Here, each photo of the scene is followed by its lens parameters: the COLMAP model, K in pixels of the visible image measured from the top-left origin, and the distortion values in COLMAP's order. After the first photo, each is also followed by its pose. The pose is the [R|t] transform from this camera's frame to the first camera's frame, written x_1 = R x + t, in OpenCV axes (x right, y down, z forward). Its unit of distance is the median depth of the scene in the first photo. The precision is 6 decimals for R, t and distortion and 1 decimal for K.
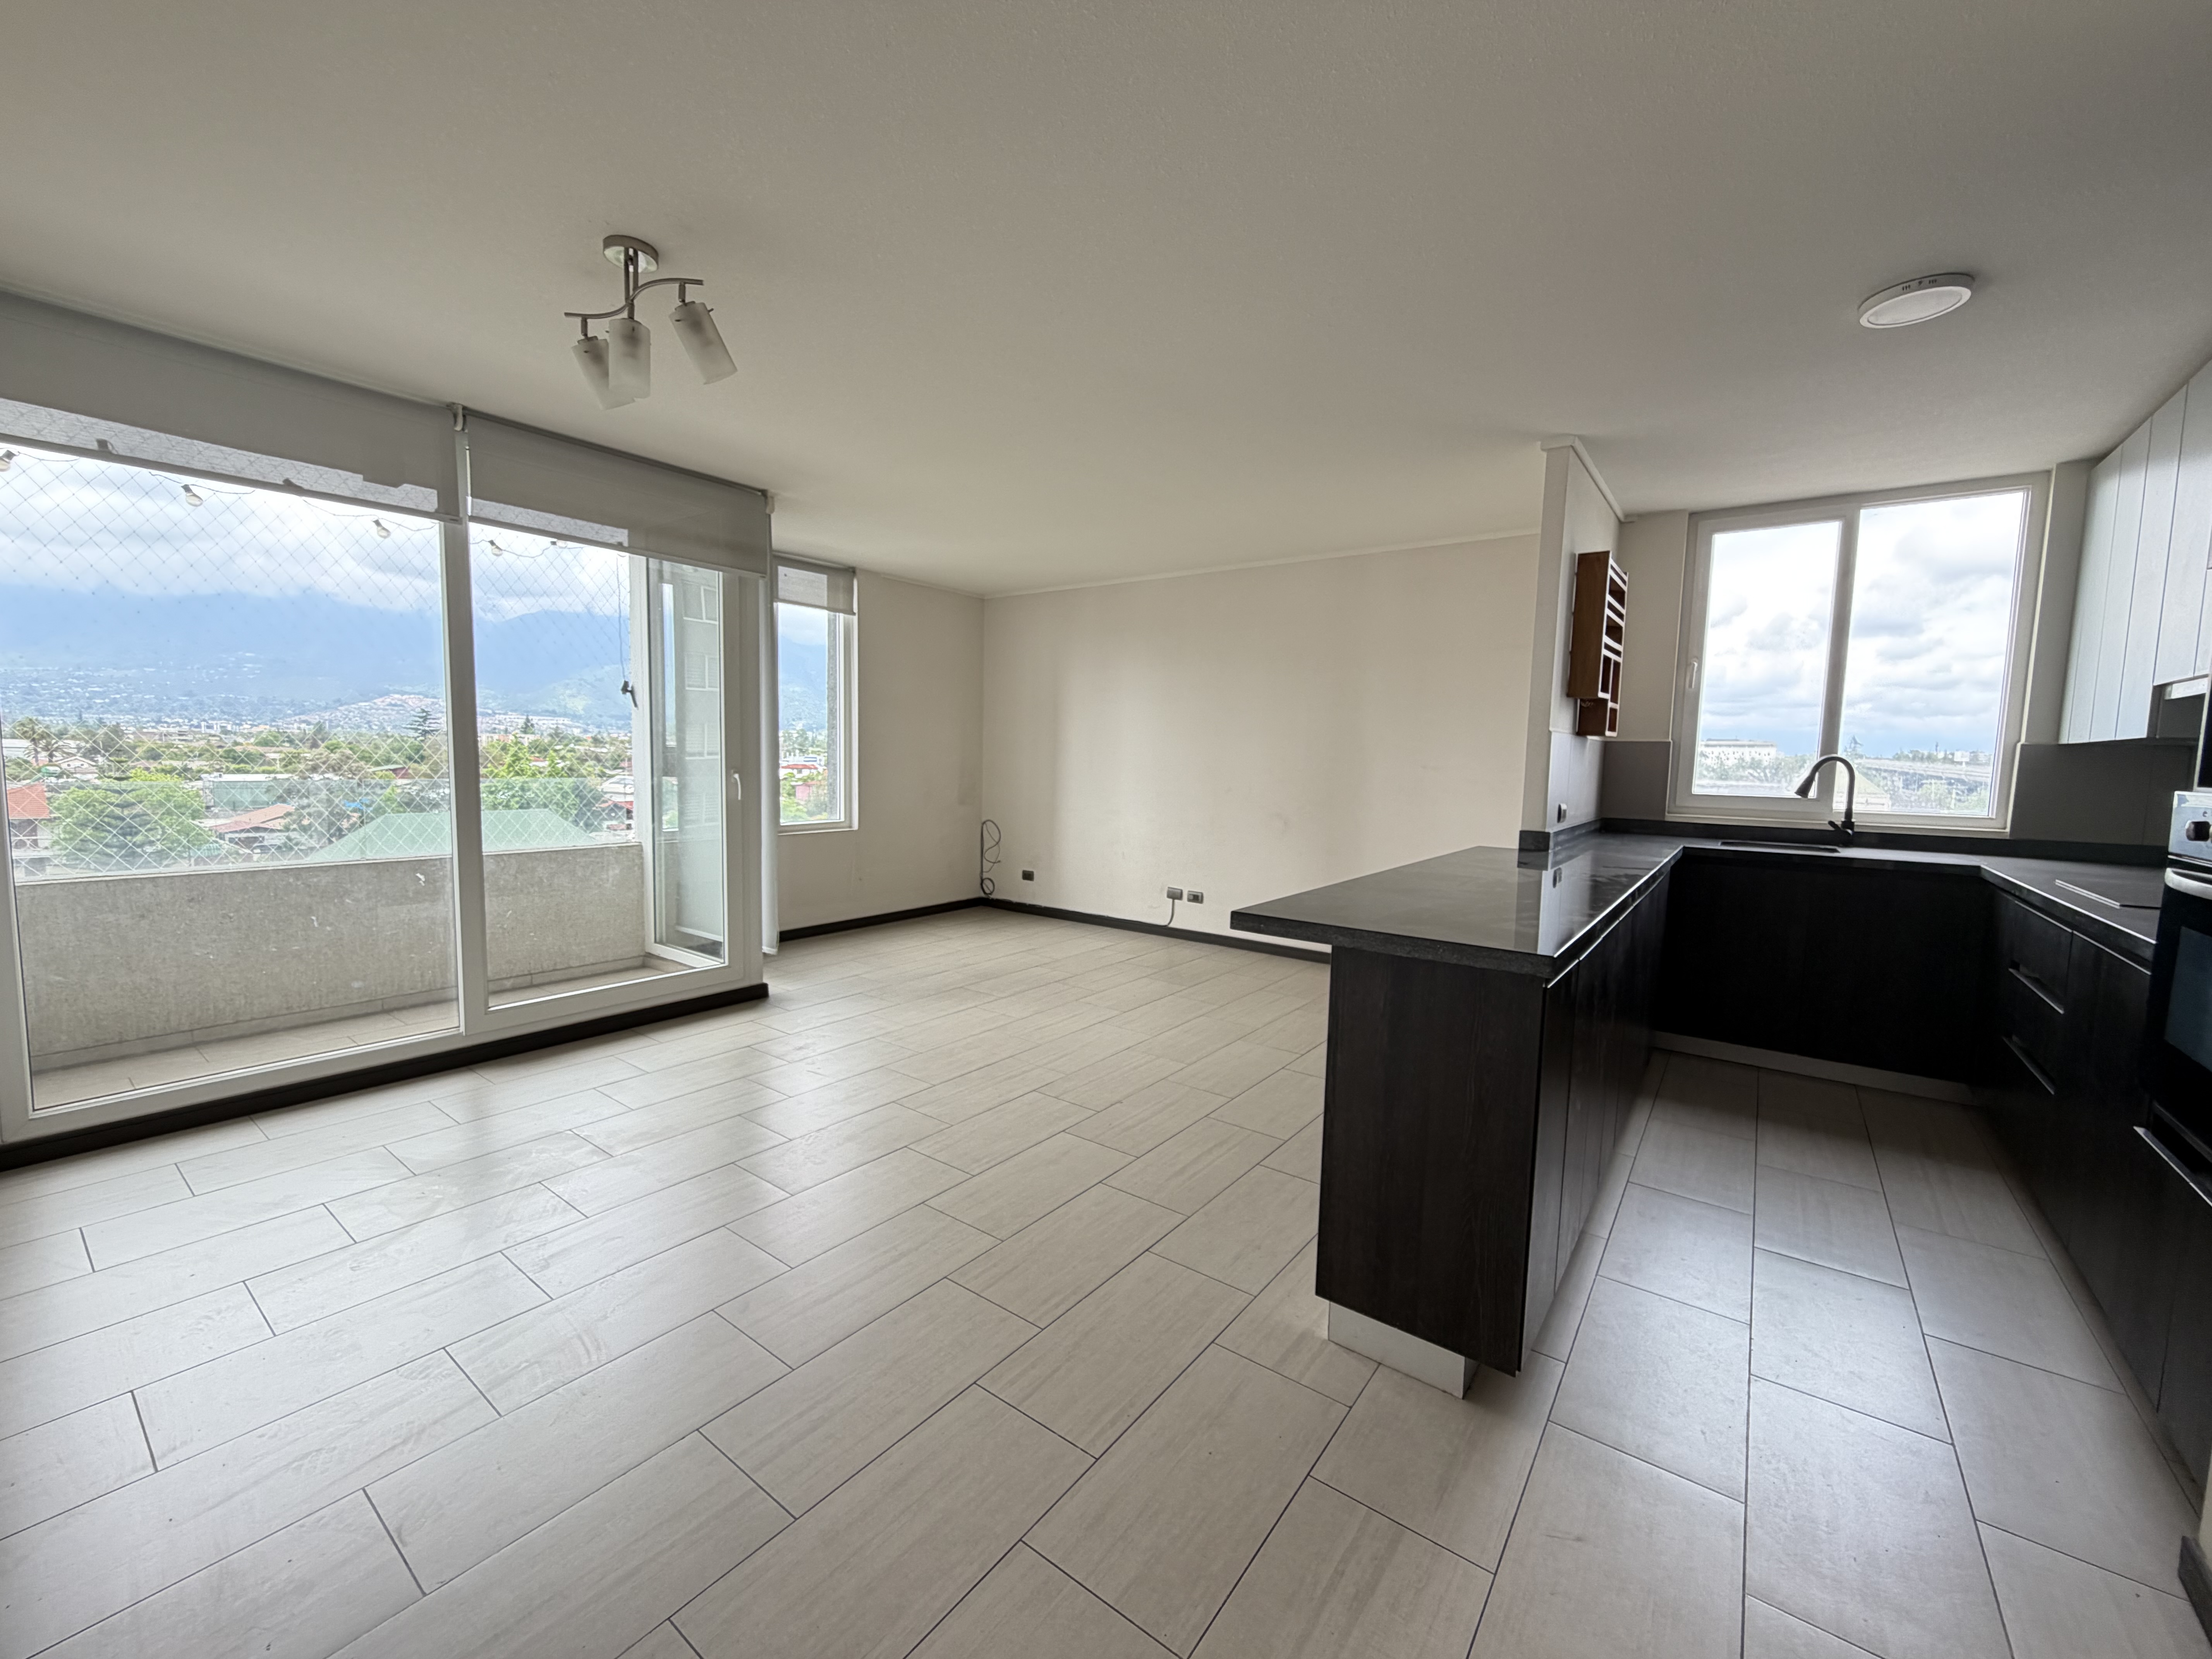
lens RADIAL K [[881.8, 0, 1106.0], [0, 881.8, 829.5], [0, 0, 1]] dist [-0.002290, 0.000489]
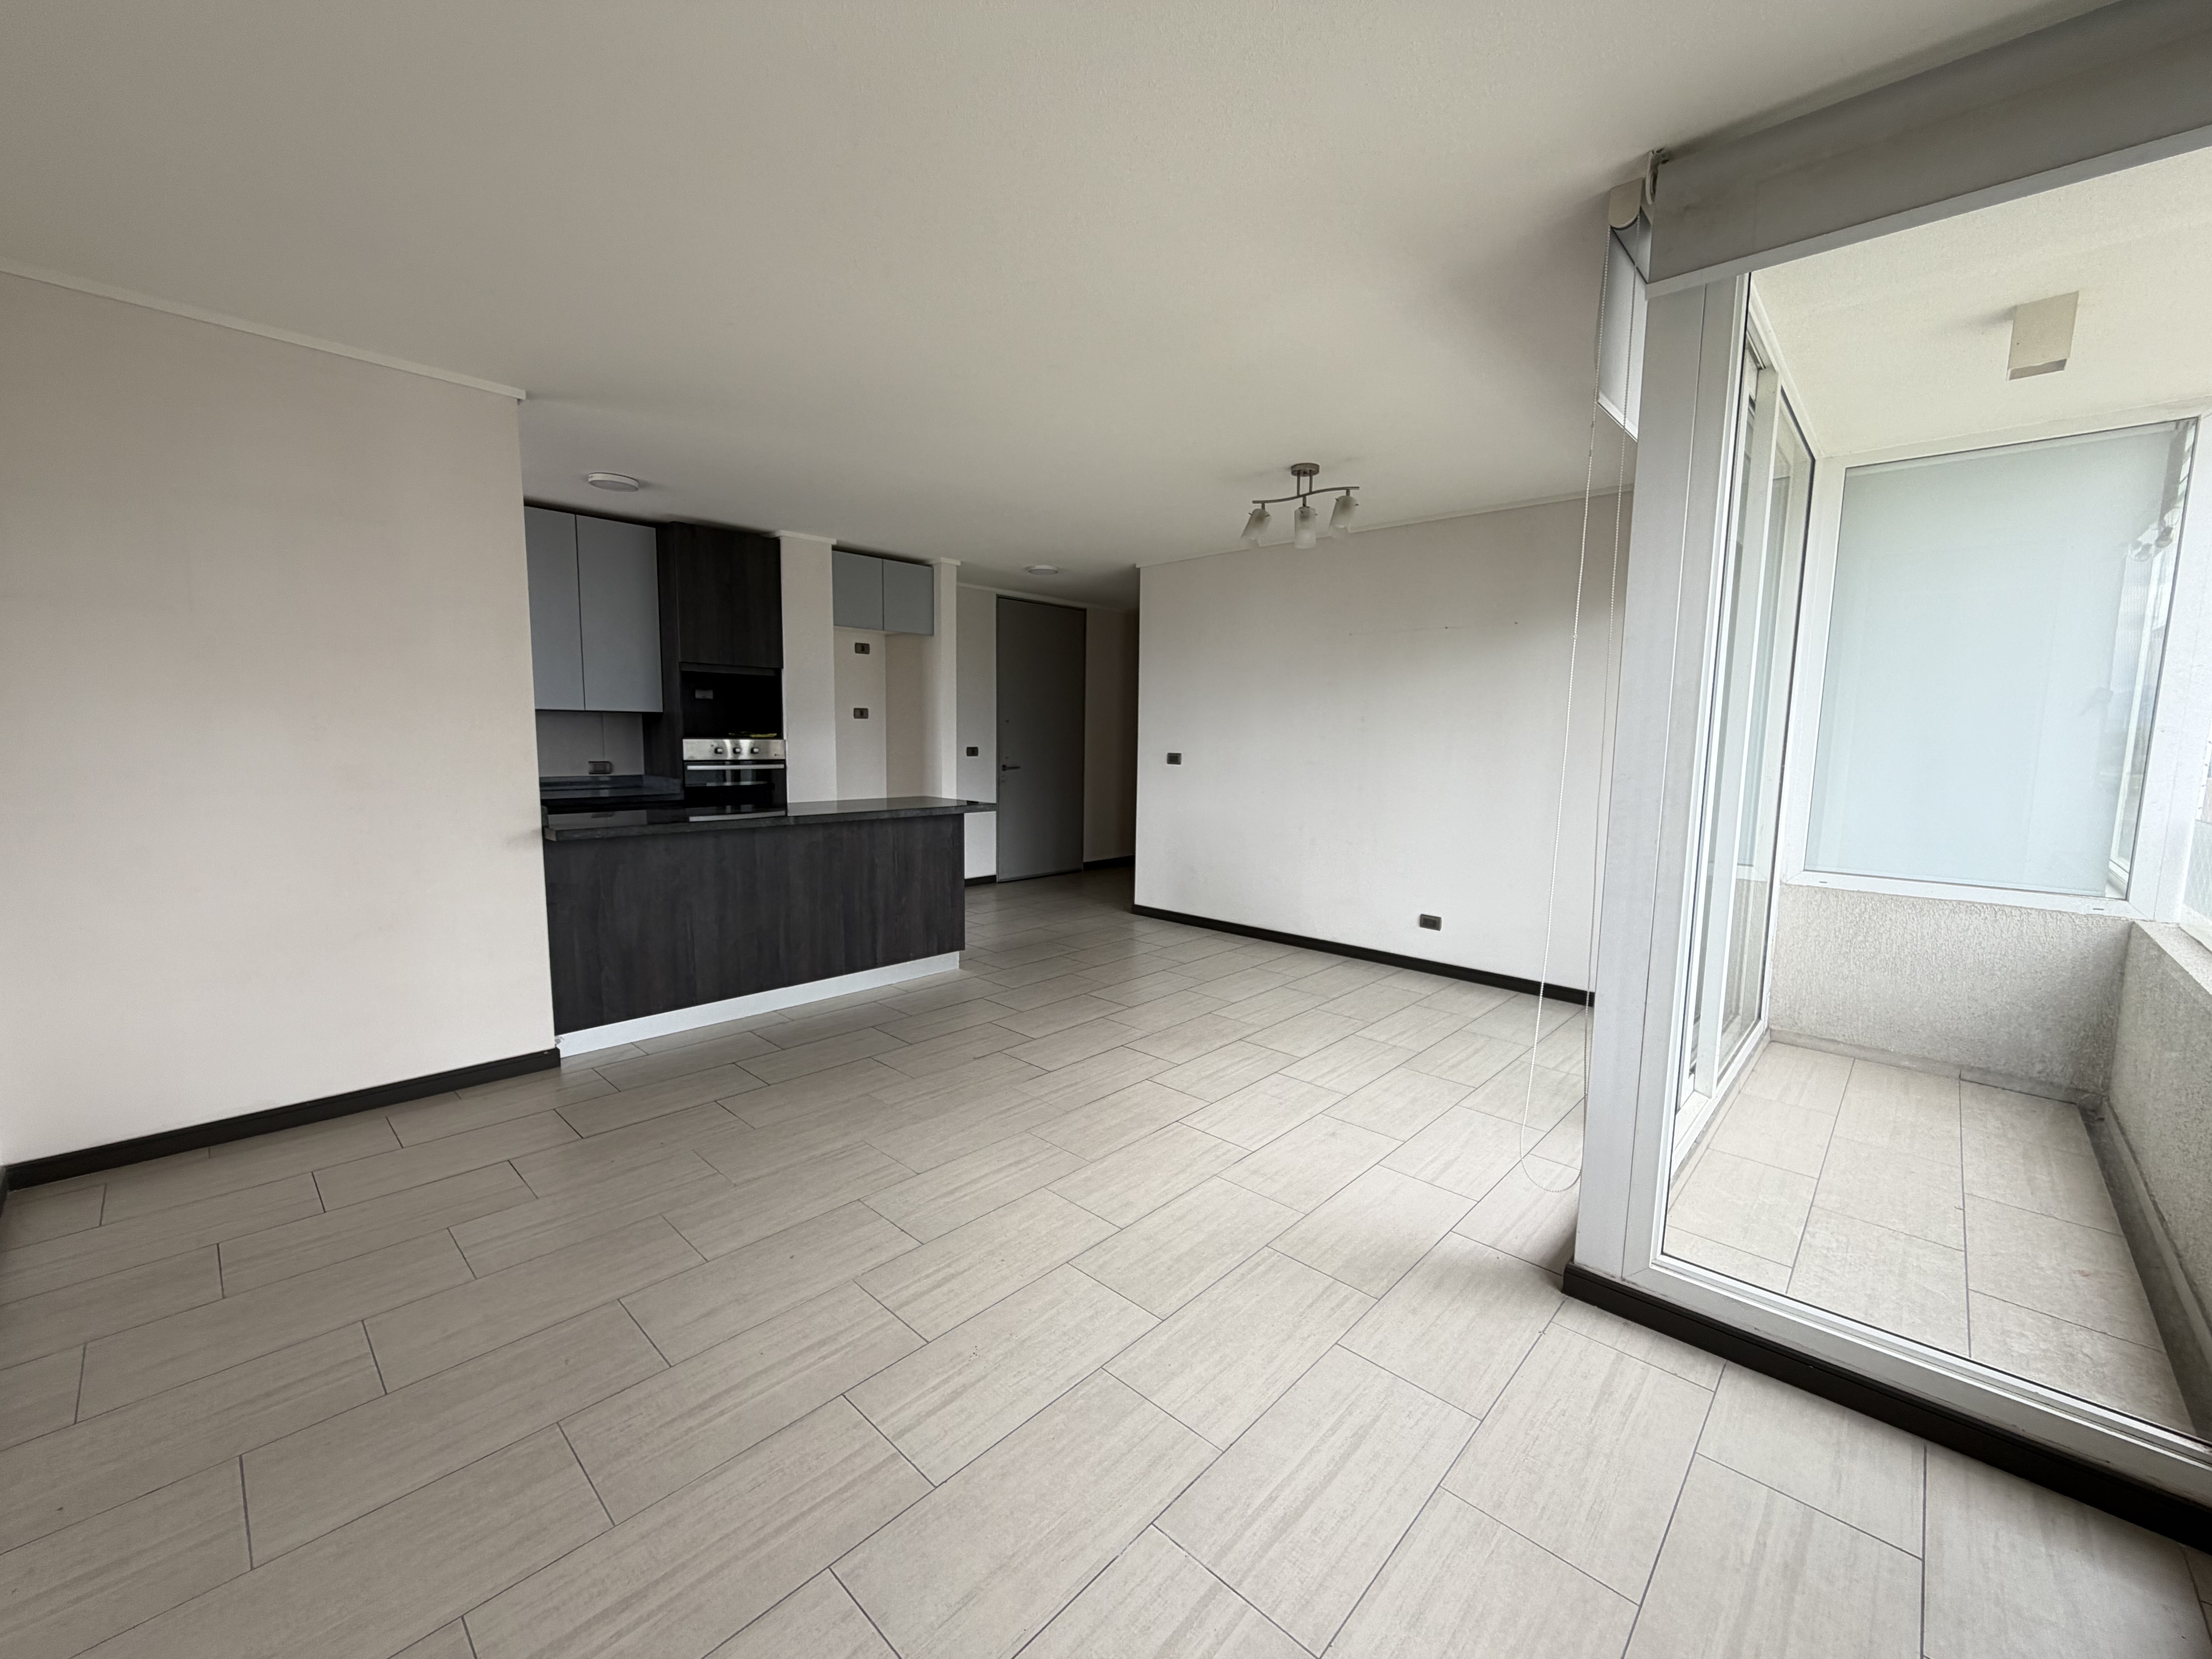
lens RADIAL K [[873.8, 0, 1106.0], [0, 873.8, 829.5], [0, 0, 1]] dist [-0.026000, 0.000054]
pose [[-0.992901, -0.046198, 0.109609, -0.210357], [-0.024380, 0.980971, 0.192619, -0.152260], [-0.116422, 0.188579, -0.975133, 1.666002]]
